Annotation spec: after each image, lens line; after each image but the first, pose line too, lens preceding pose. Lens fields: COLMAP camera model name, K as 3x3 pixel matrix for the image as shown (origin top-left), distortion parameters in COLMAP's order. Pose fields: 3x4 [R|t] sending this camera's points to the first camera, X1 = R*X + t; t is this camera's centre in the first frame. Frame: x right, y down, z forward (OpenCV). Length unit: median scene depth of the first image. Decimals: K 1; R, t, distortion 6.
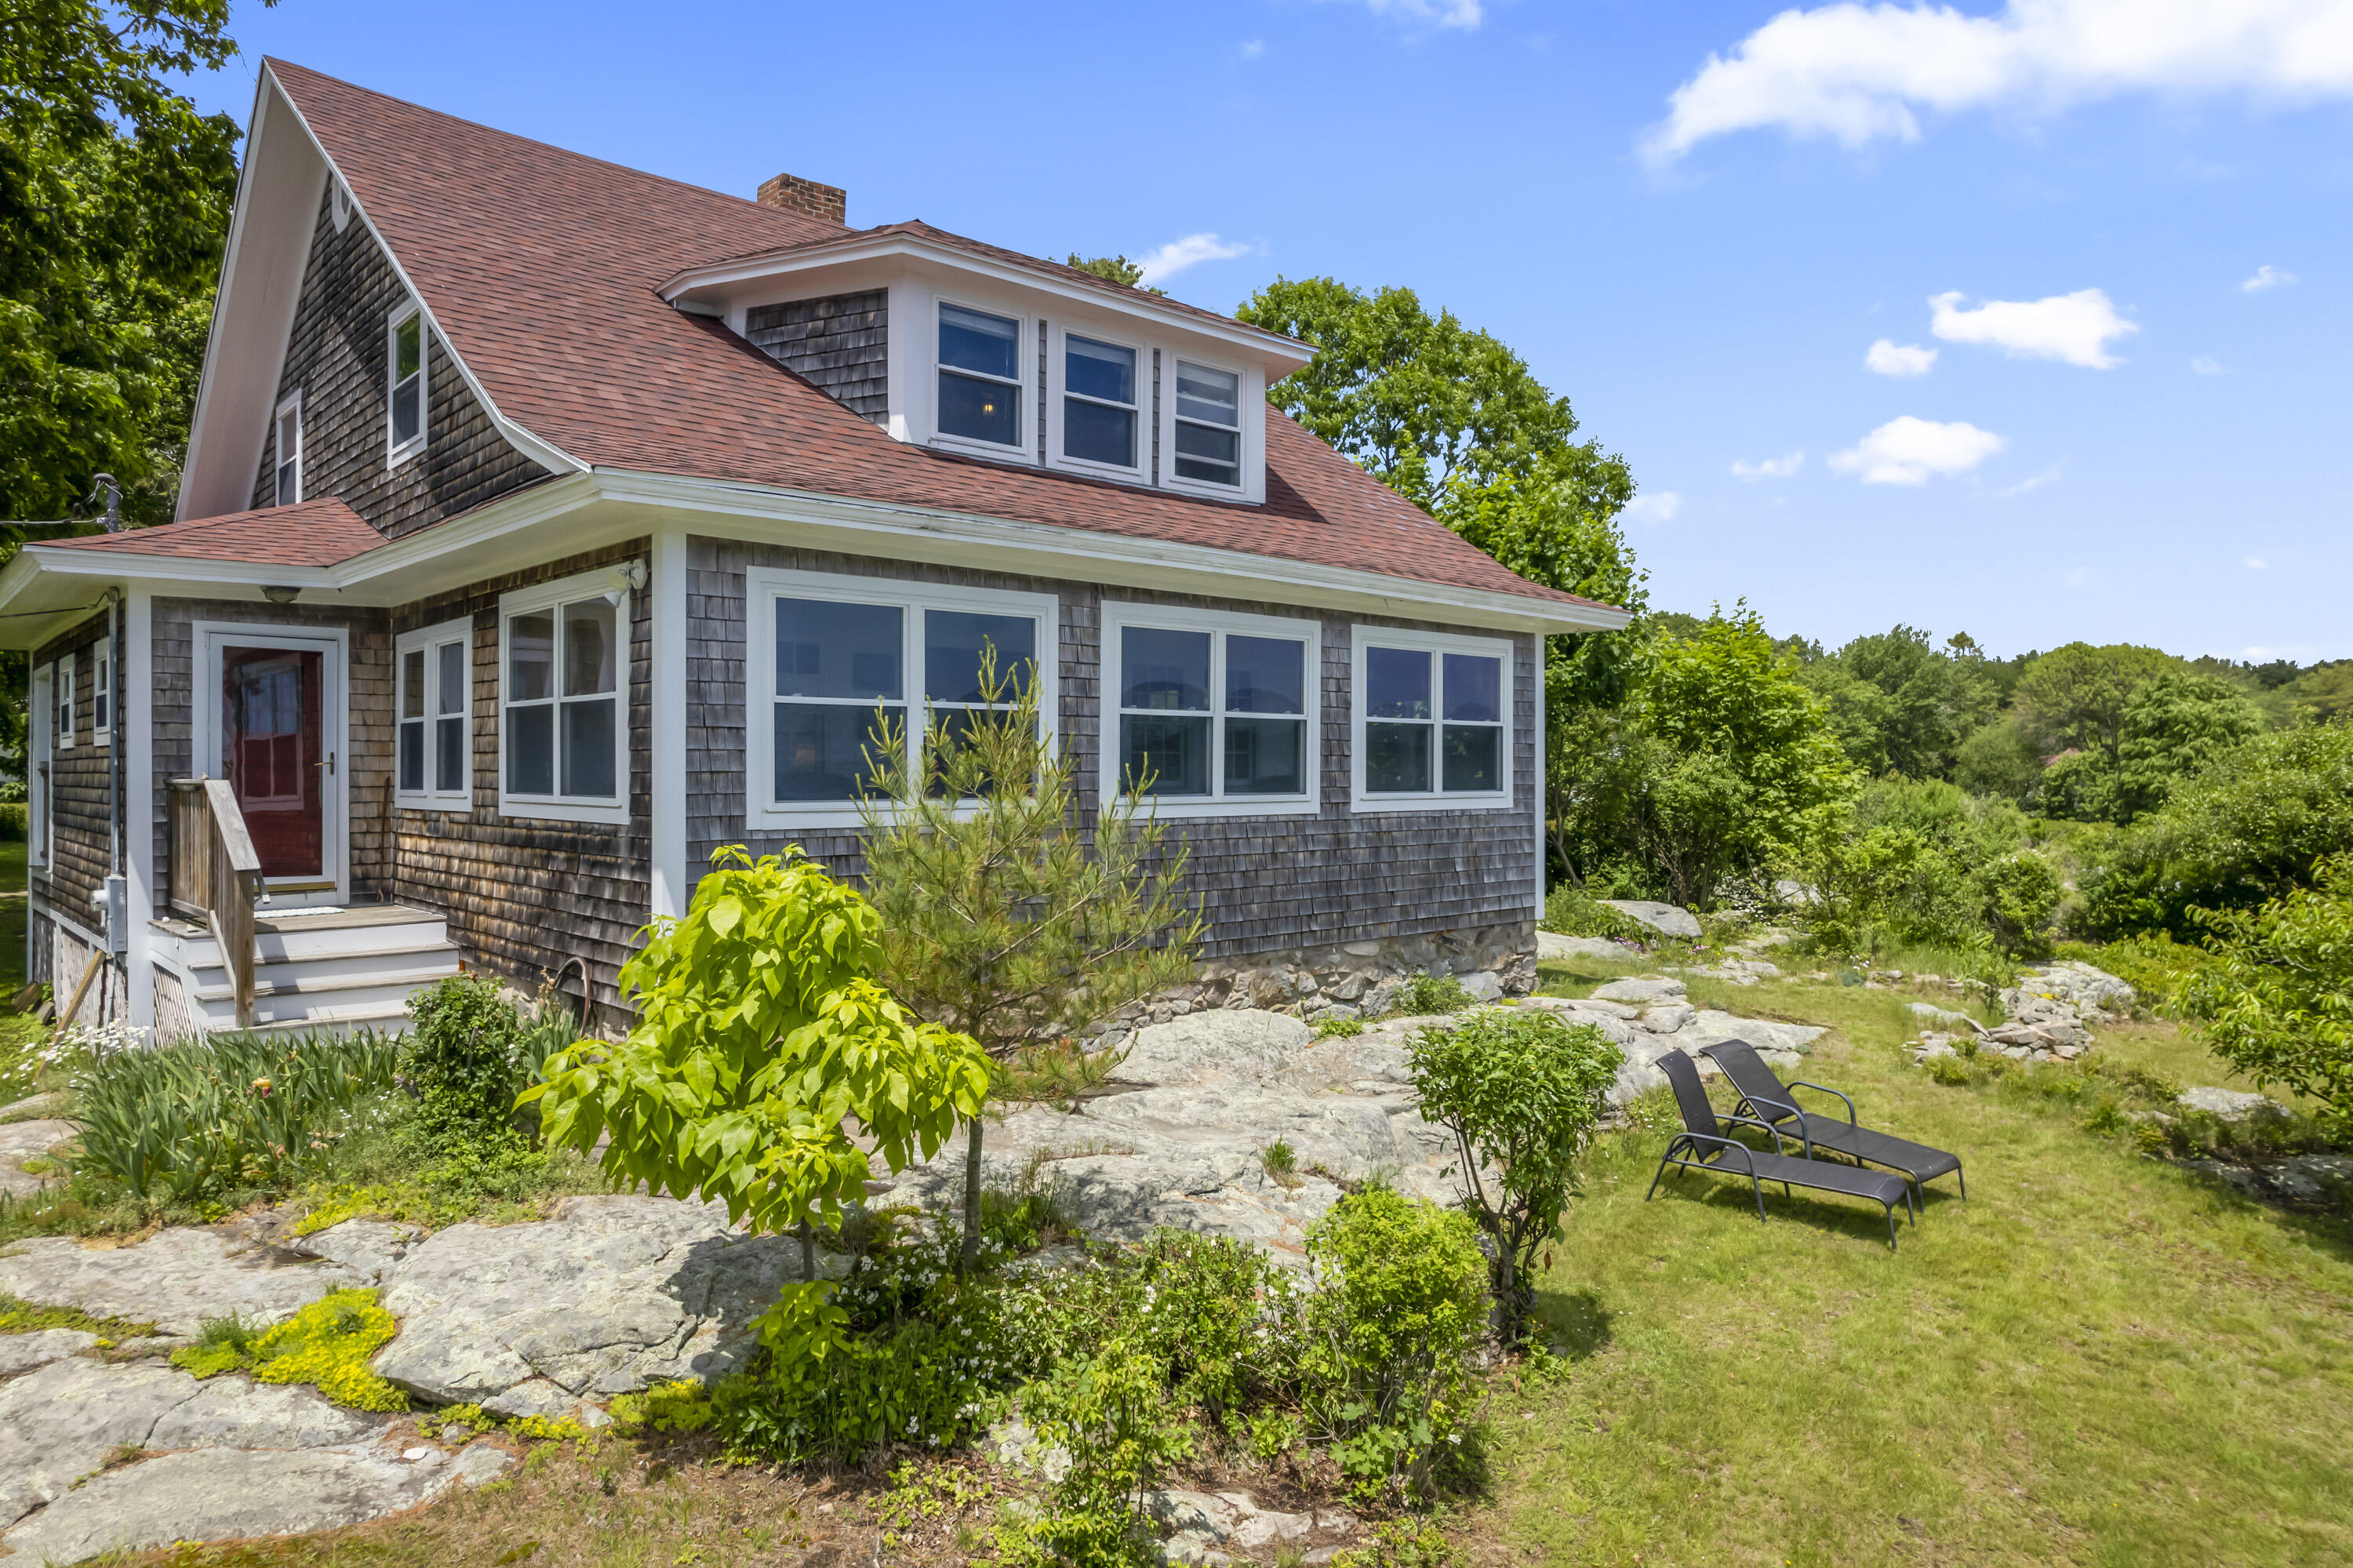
lens RADIAL K [[1507.1, 0, 1164.7], [0, 1507.1, 779.2], [0, 0, 1]] dist [-0.061089, 0.037100]
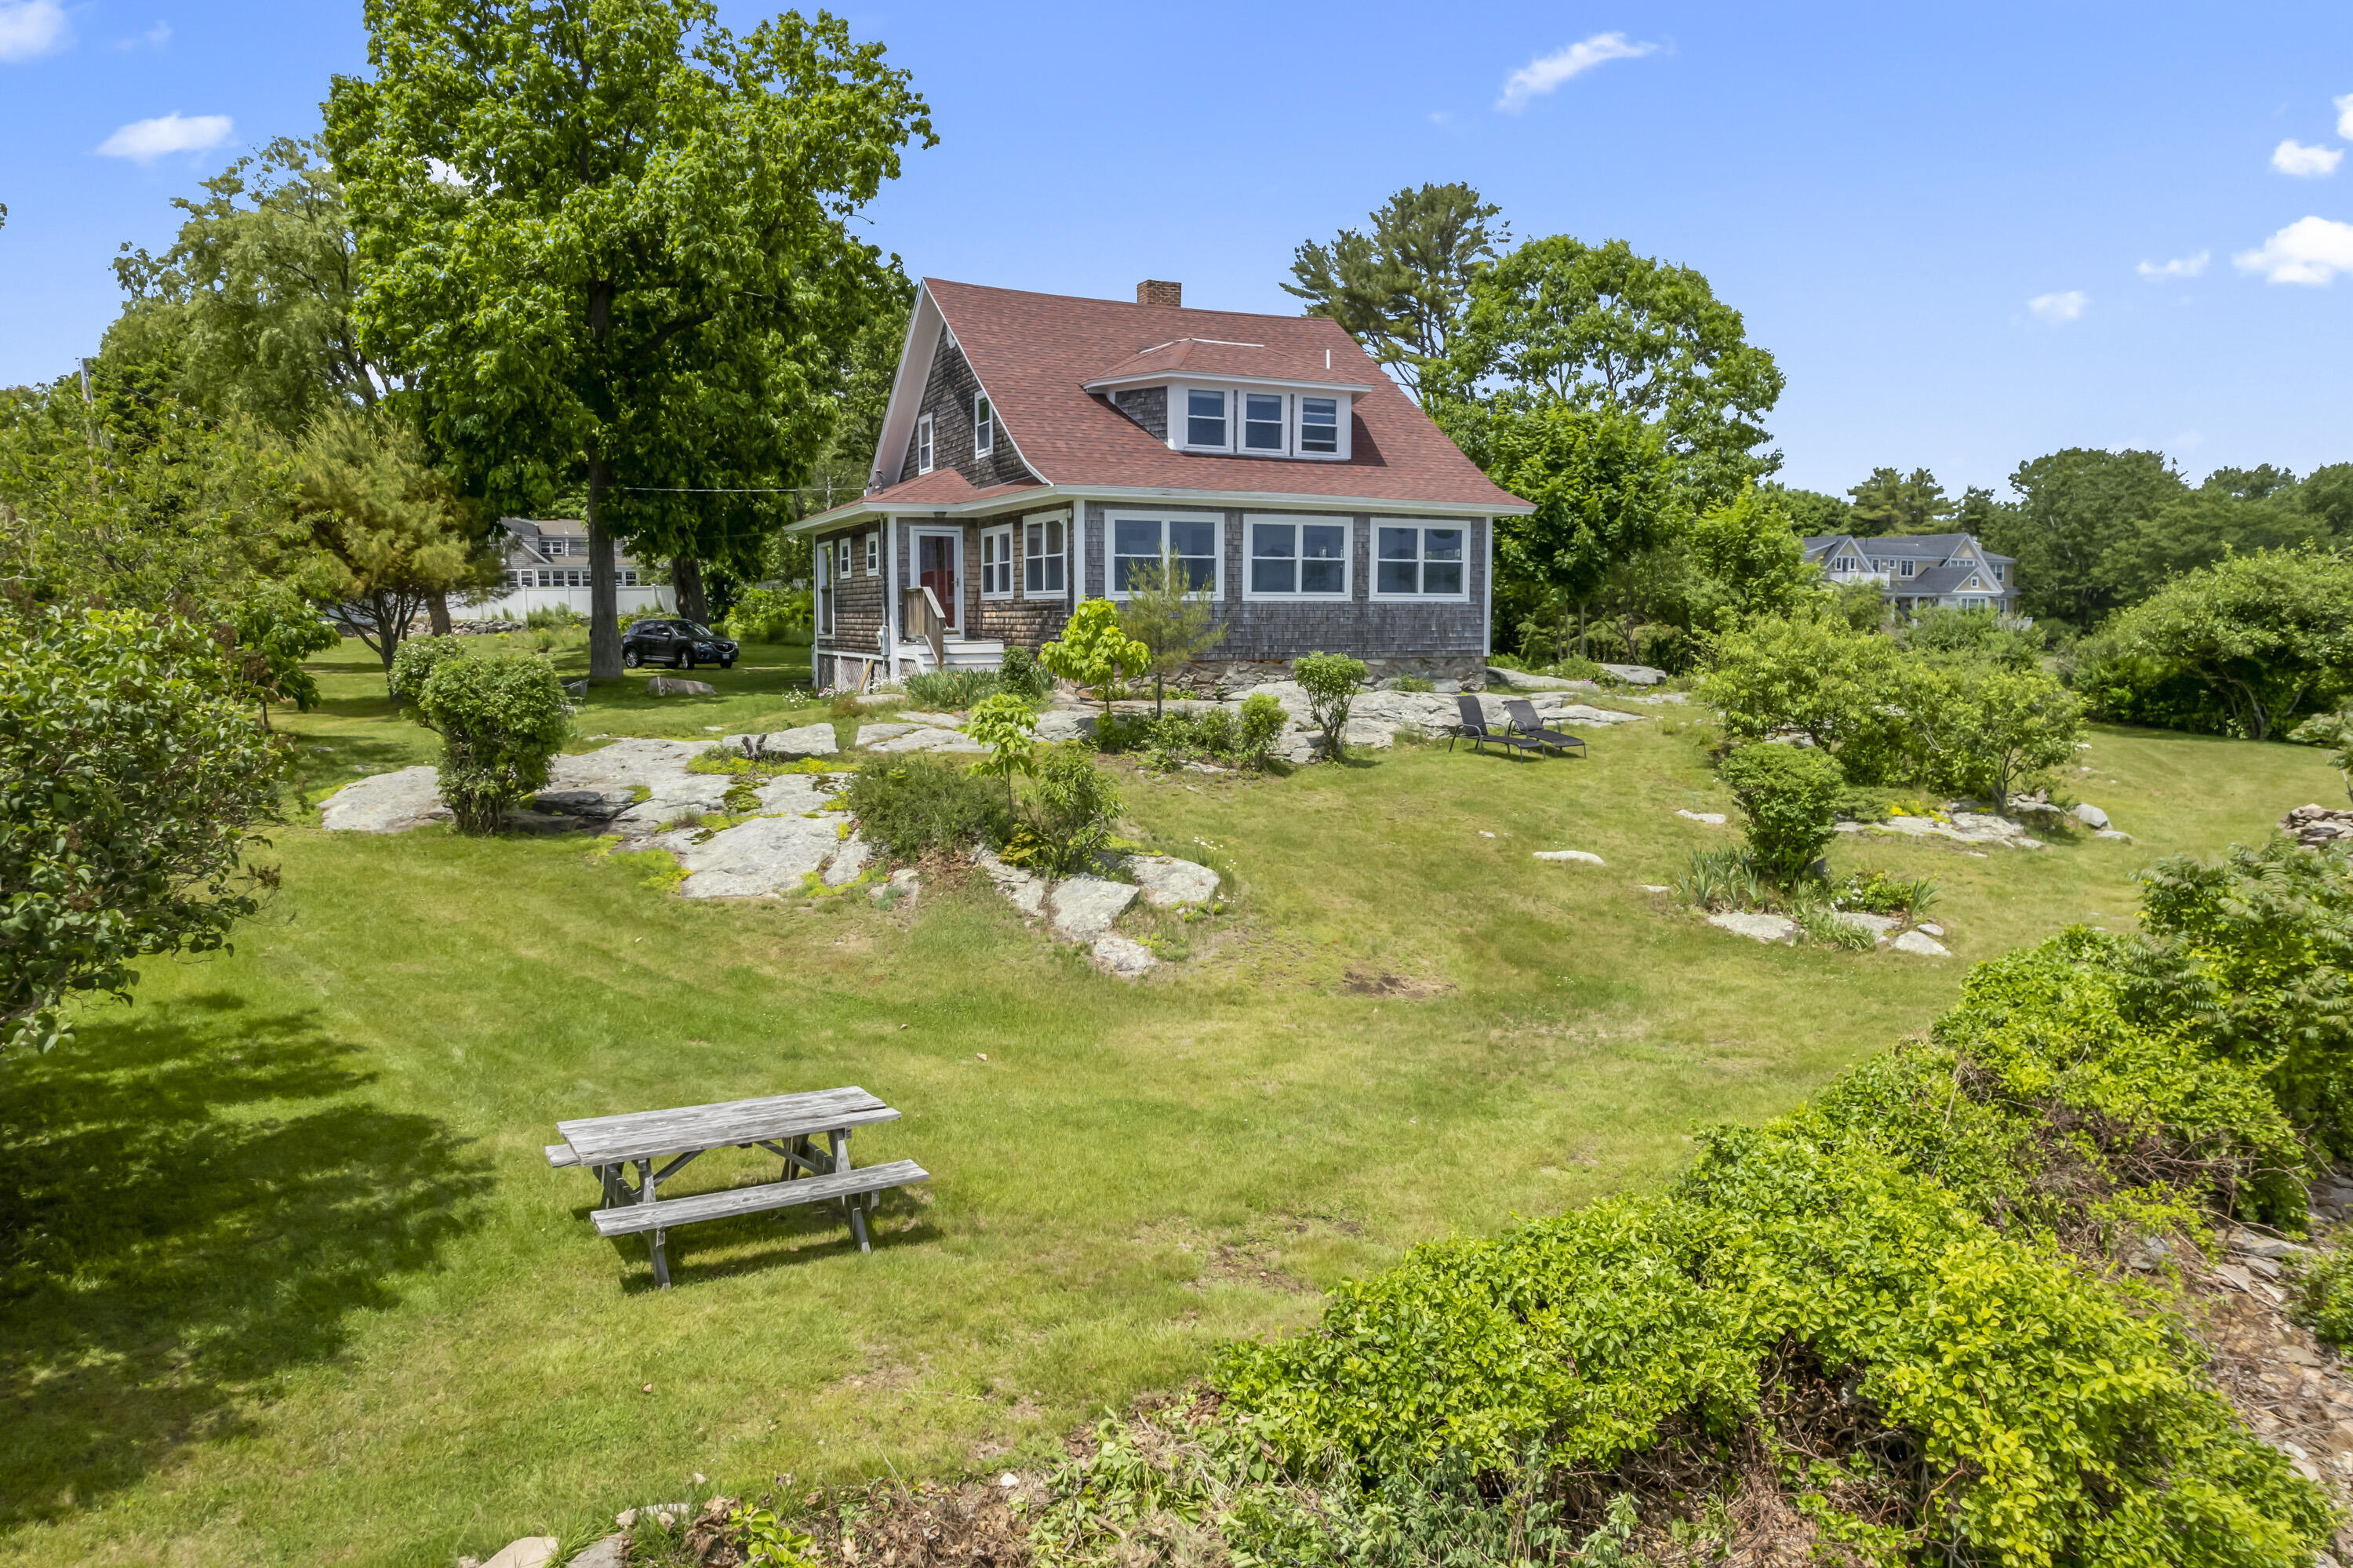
lens RADIAL K [[1507.1, 0, 1174.1], [0, 1507.1, 779.3], [0, 0, 1]] dist [-0.061089, 0.037100]
pose [[0.955542, 0.031861, -0.293128, 0.549154], [-0.000732, 0.994398, 0.105698, 0.052832], [0.294853, -0.100784, 0.950213, -1.359450]]
